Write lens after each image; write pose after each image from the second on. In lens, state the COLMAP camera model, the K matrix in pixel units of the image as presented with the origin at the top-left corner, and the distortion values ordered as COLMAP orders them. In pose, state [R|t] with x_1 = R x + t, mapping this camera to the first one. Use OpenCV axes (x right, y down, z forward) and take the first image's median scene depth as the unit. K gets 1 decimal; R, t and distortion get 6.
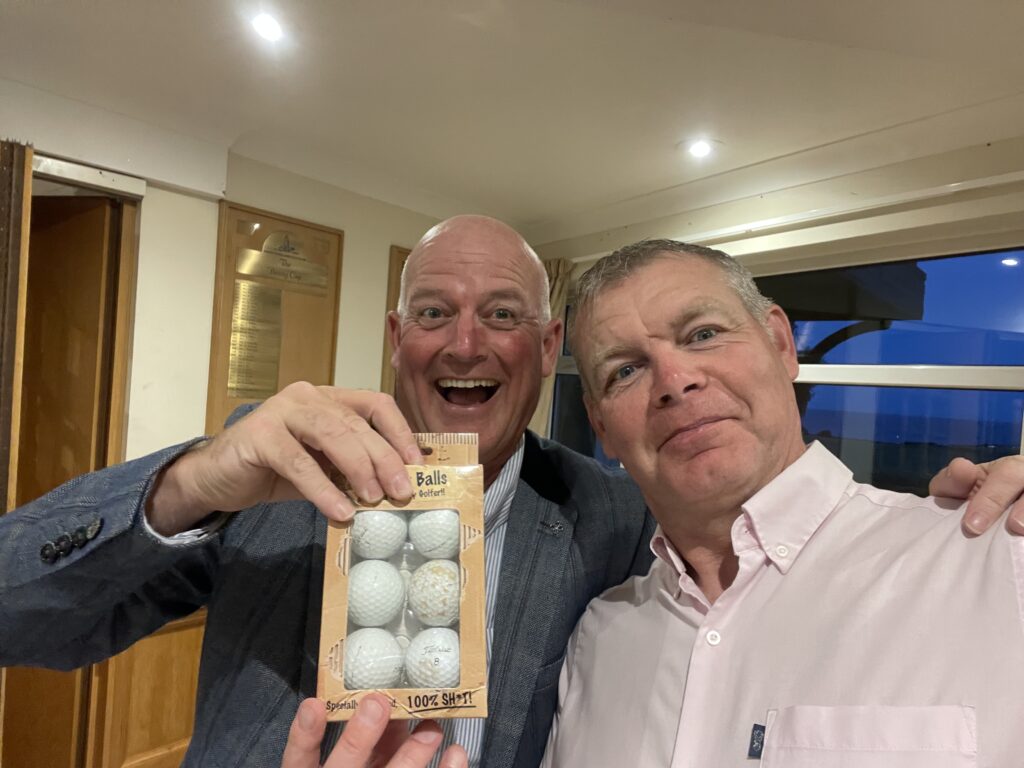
lens RADIAL K [[719.5, 0, 510.4], [0, 719.5, 388.3], [0, 0, 1]] dist [0.024032, -0.001510]
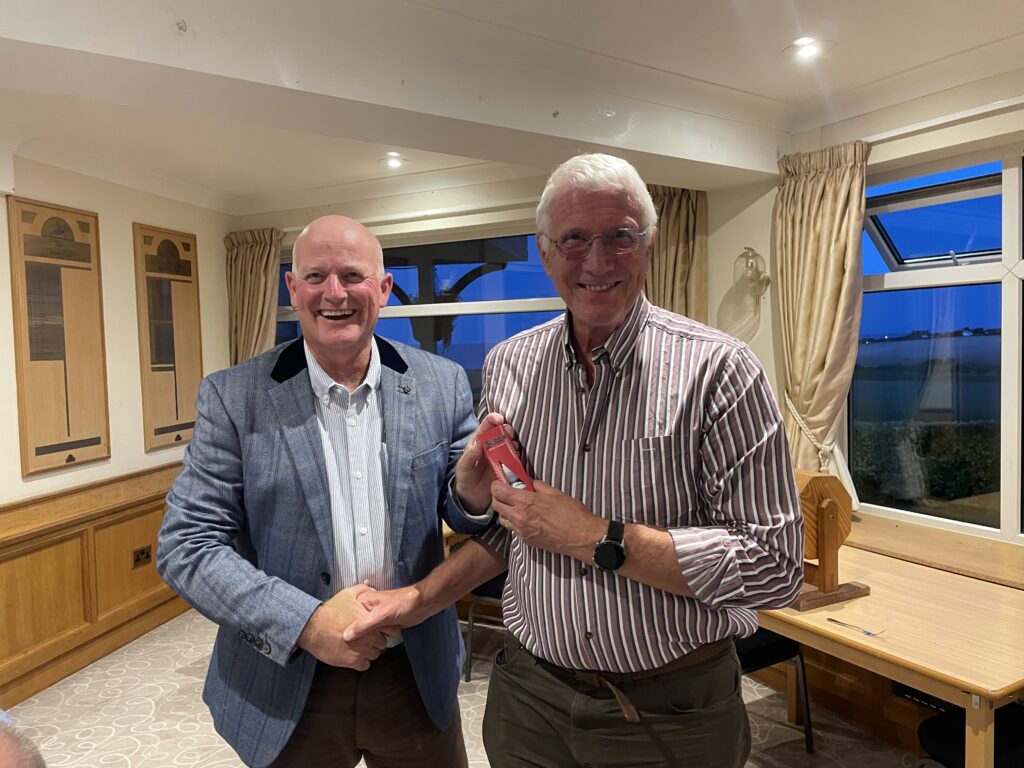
lens RADIAL K [[798.7, 0, 520.1], [0, 798.7, 370.1], [0, 0, 1]] dist [0.083049, -0.118557]
pose [[0.871901, -0.109161, 0.477360, -0.308765], [0.089058, 0.993928, 0.064623, 0.011788], [-0.481516, -0.013832, 0.876328, -0.519493]]
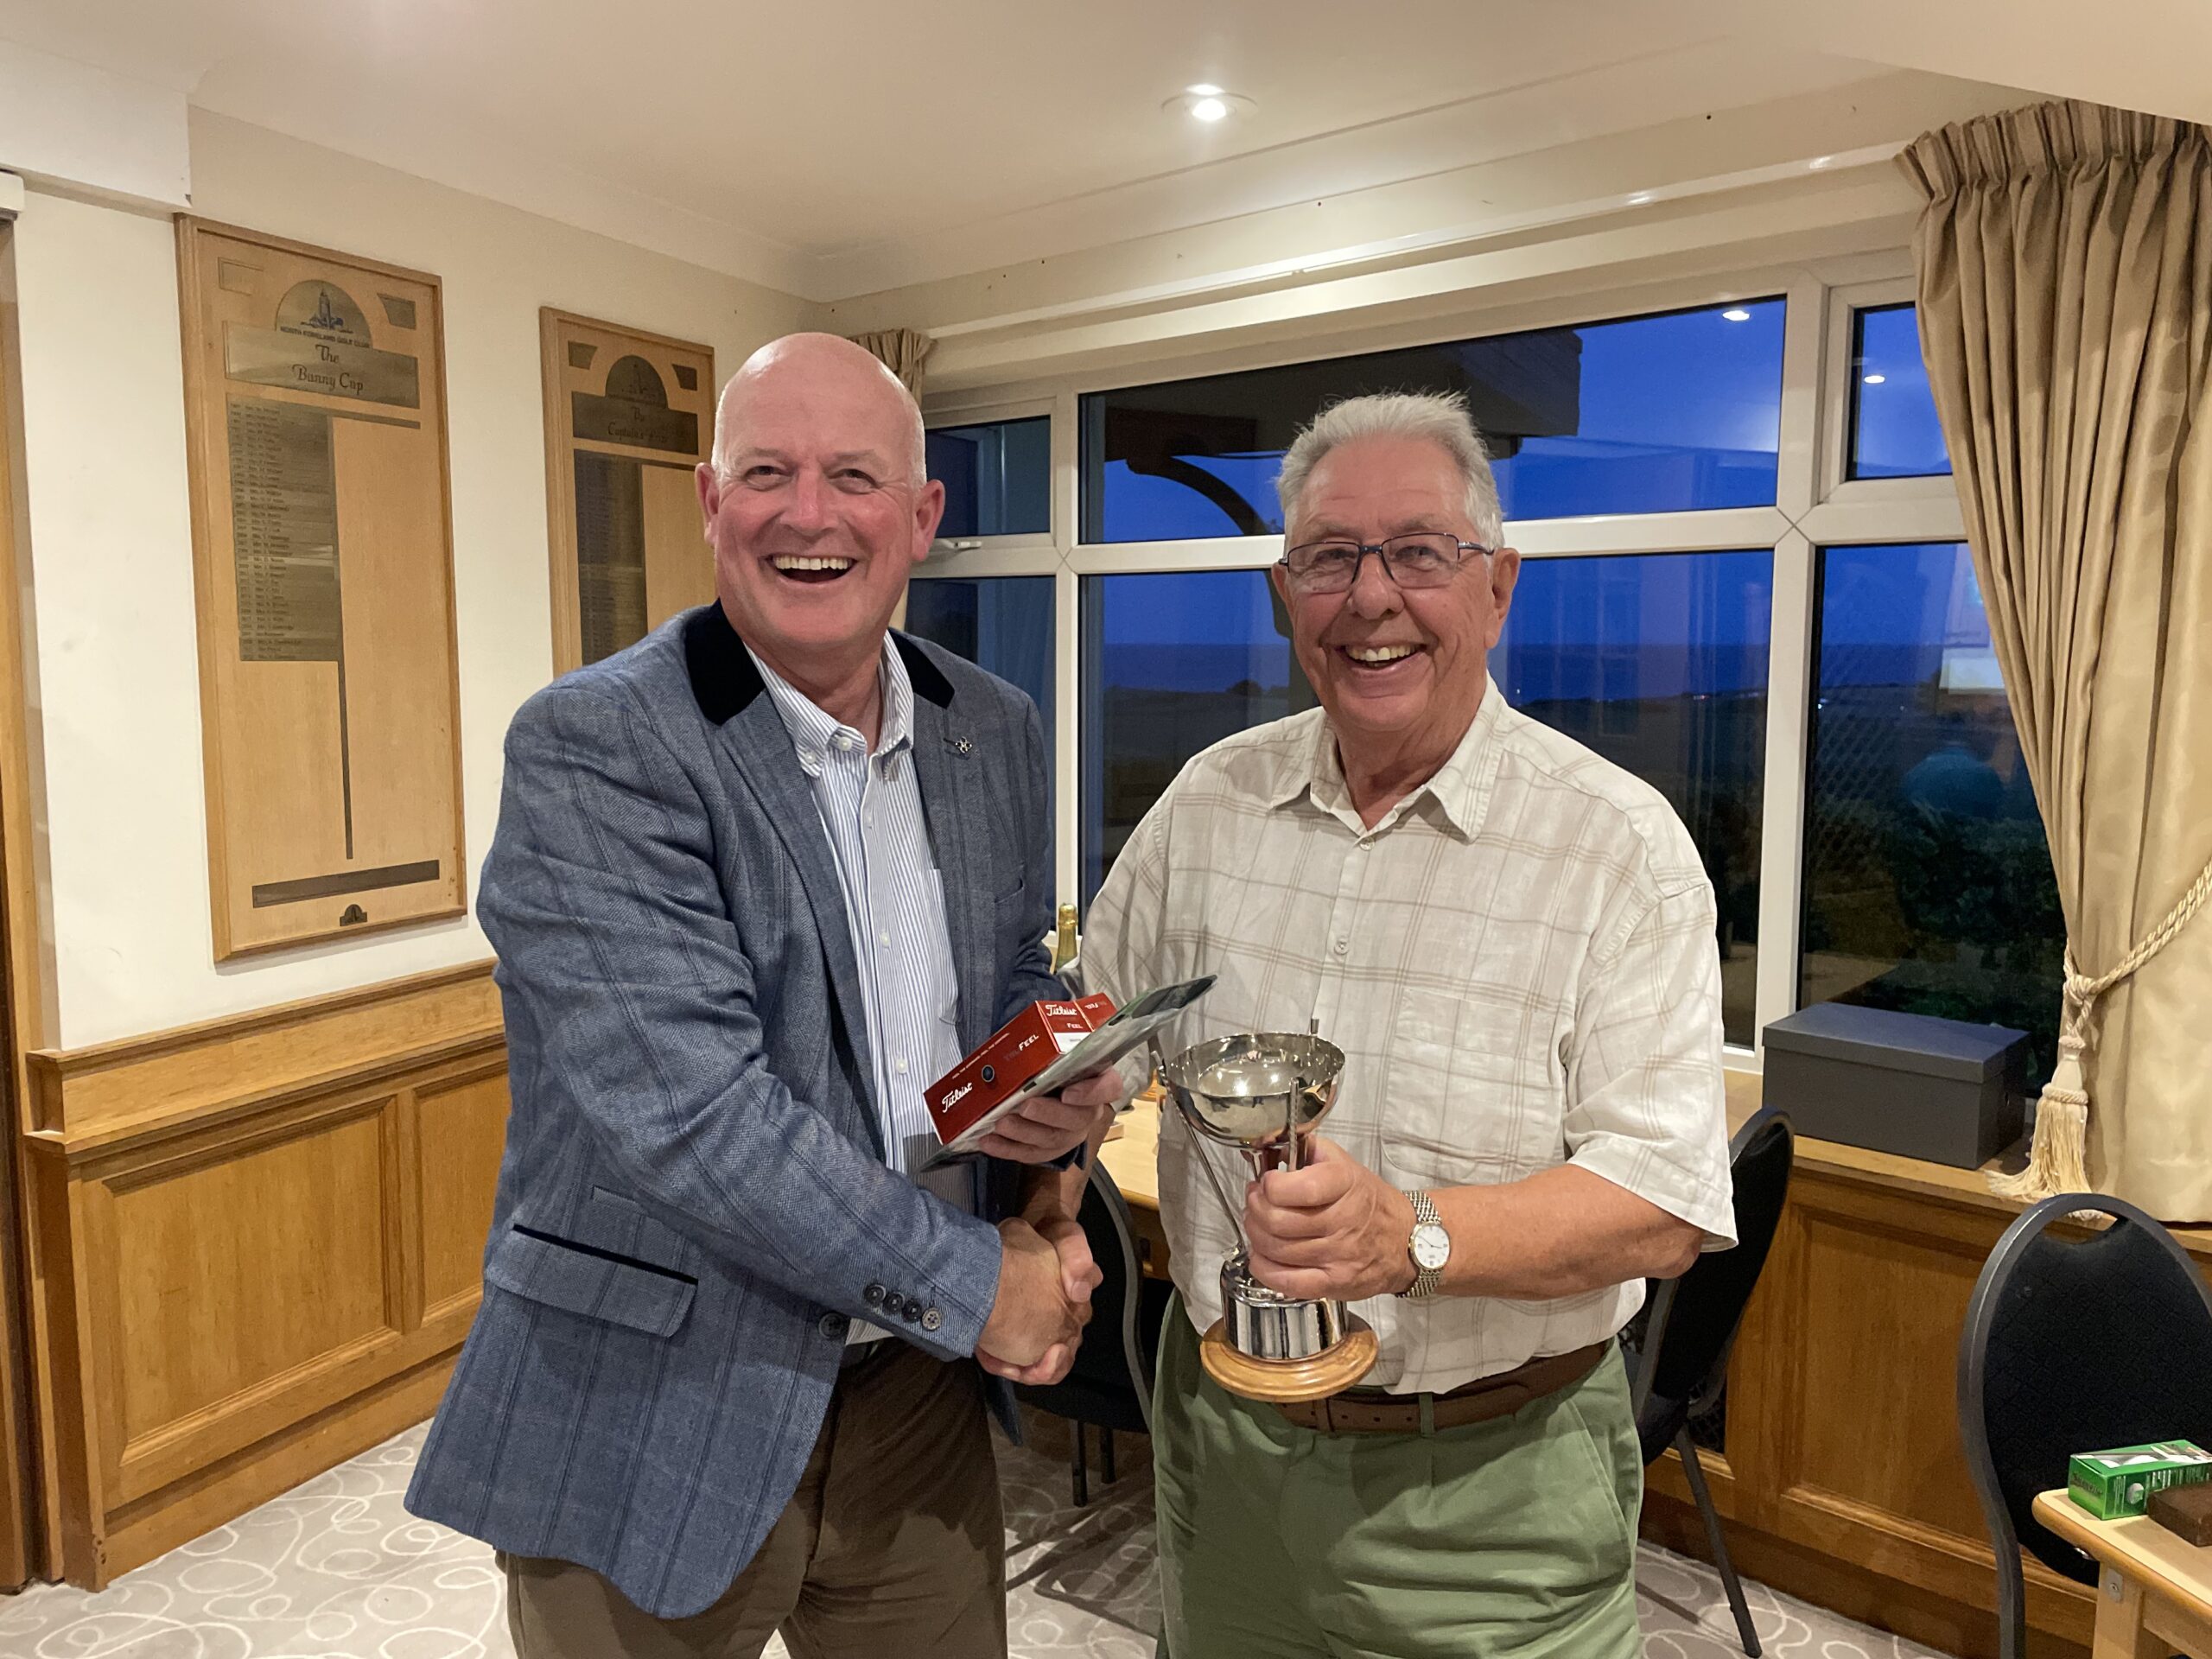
lens RADIAL K [[1720.0, 0, 1100.1], [0, 1720.0, 802.8], [0, 0, 1]] dist [0.084656, -0.121626]
pose [[0.965245, -0.090483, 0.245184, -0.139453], [0.066362, 0.992263, 0.104930, 0.020296], [-0.252782, -0.085012, 0.963781, -0.185174]]
